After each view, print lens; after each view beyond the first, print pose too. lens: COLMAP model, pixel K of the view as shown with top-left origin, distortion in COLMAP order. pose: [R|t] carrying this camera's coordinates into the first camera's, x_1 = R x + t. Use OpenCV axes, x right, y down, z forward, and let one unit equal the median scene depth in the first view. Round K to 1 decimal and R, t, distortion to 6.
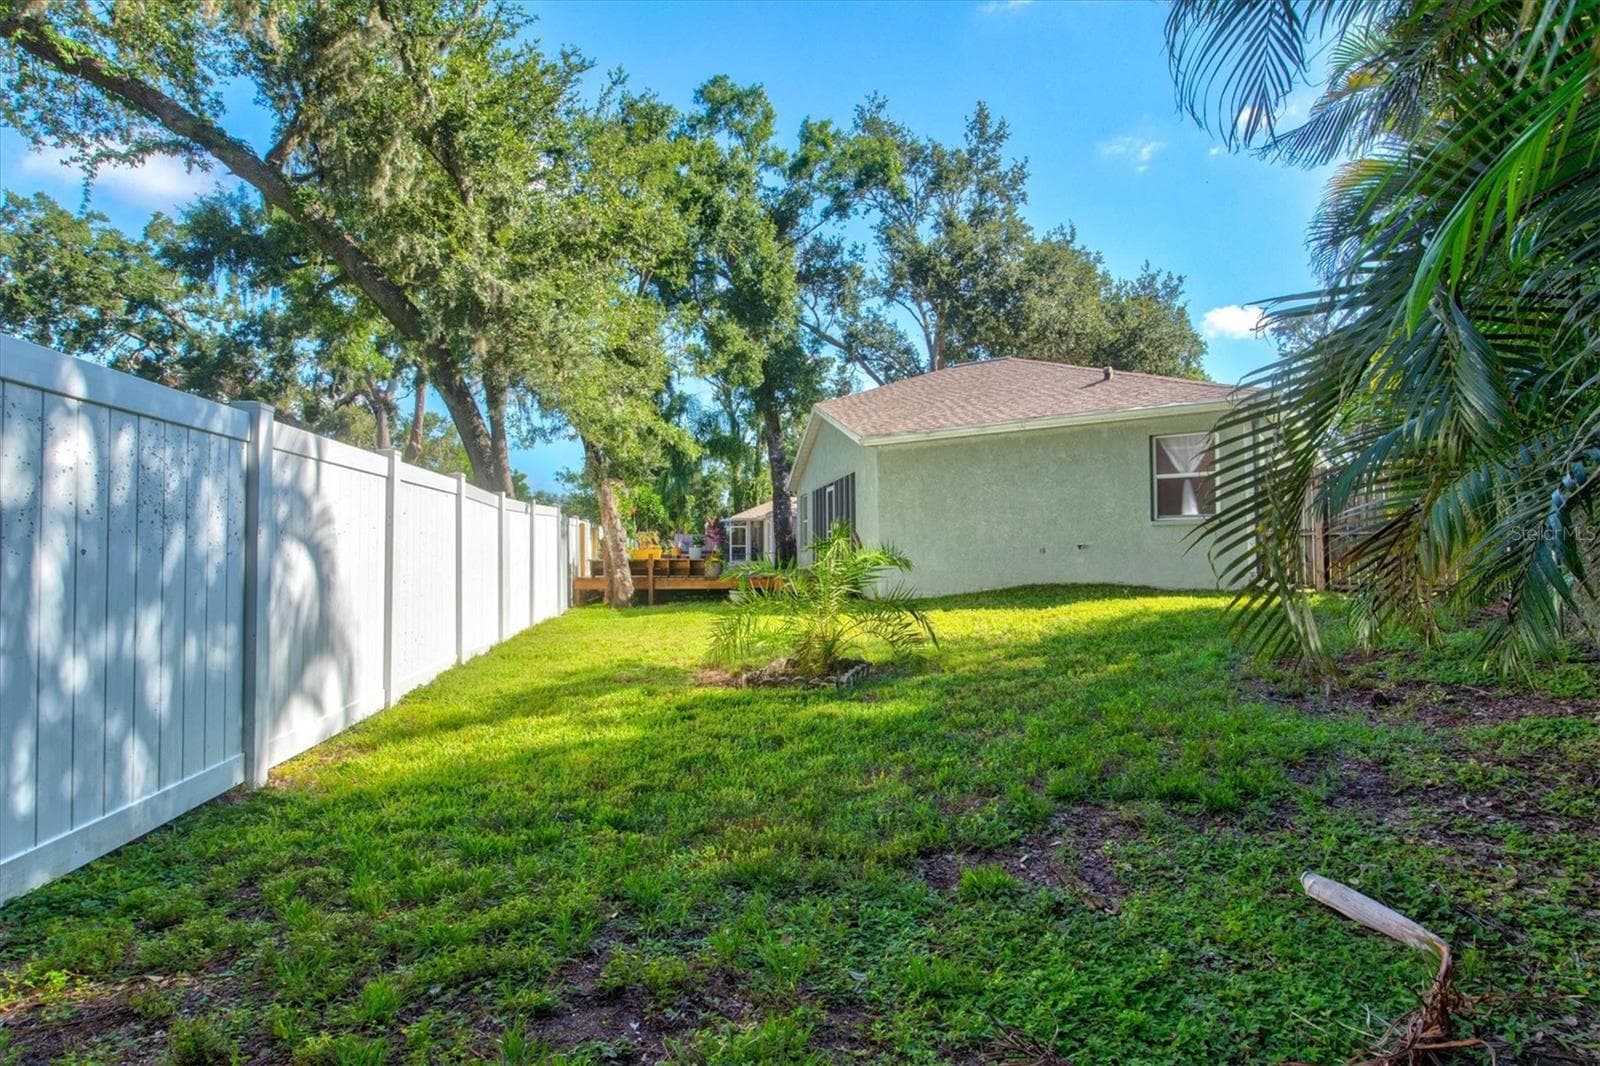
lens RADIAL K [[849.4, 0, 809.9], [0, 849.4, 537.4], [0, 0, 1]] dist [0.016299, 0.001515]
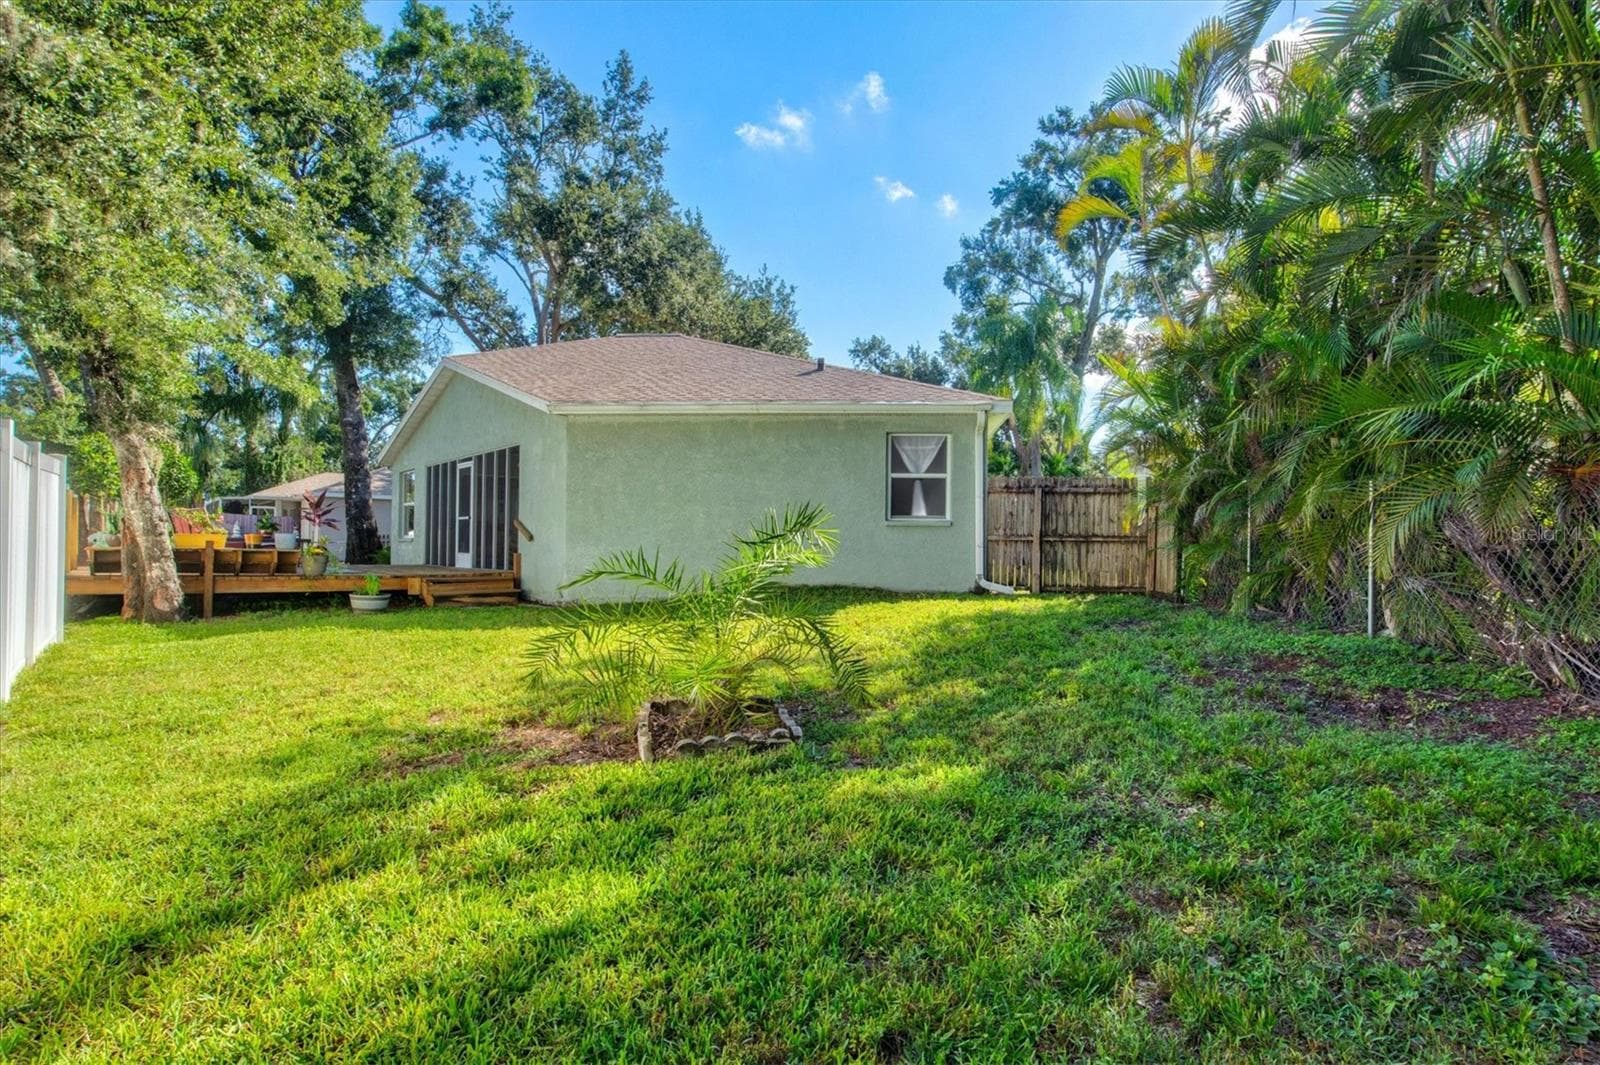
lens RADIAL K [[849.4, 0, 809.9], [0, 849.4, 536.9], [0, 0, 1]] dist [0.016299, 0.001515]
pose [[0.852887, 0.028253, 0.521331, -0.089367], [-0.030838, 0.999517, -0.003717, 0.002691], [-0.521184, -0.012907, 0.853347, 0.114544]]
